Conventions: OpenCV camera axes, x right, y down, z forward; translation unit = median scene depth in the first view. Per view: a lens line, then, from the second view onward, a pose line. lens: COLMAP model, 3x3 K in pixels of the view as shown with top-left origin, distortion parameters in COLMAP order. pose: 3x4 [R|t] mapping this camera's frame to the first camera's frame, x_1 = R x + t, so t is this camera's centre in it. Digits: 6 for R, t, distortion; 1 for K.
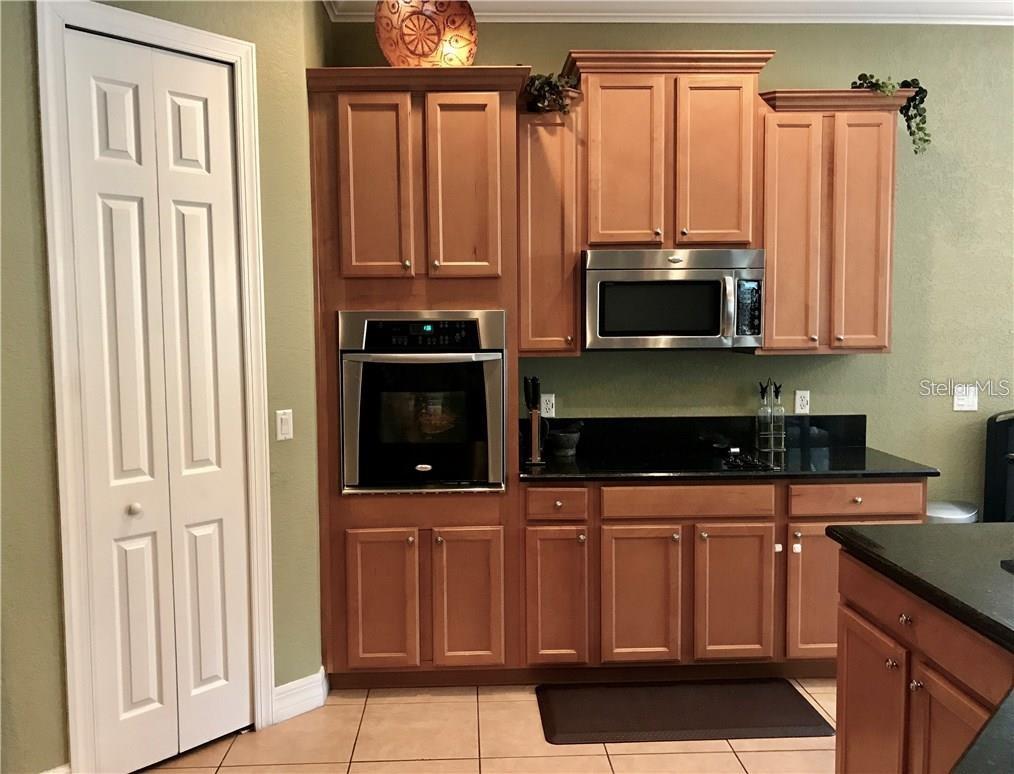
lens RADIAL K [[862.3, 0, 504.9], [0, 862.3, 383.9], [0, 0, 1]] dist [0.011613, 0.002514]
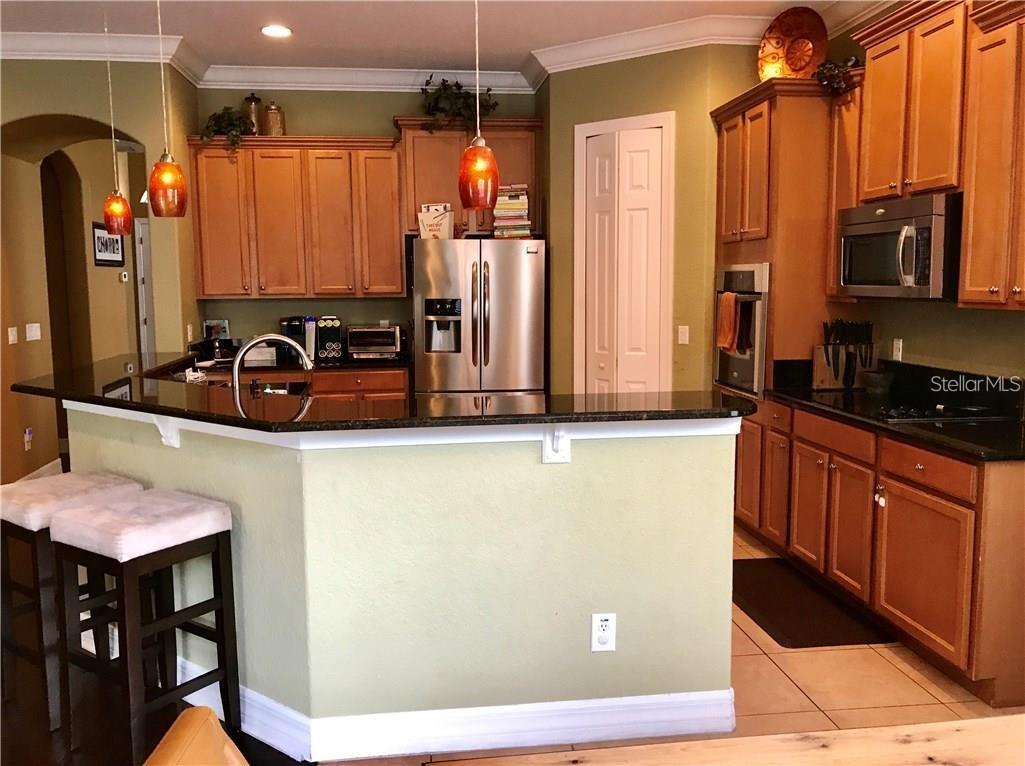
lens RADIAL K [[846.6, 0, 511.4], [0, 846.6, 382.2], [0, 0, 1]] dist [-0.001090, -0.003487]
pose [[0.091290, 0.124074, -0.988065, 1.196276], [-0.073405, 0.990347, 0.117579, -0.026894], [0.993115, 0.061795, 0.099517, 0.459446]]
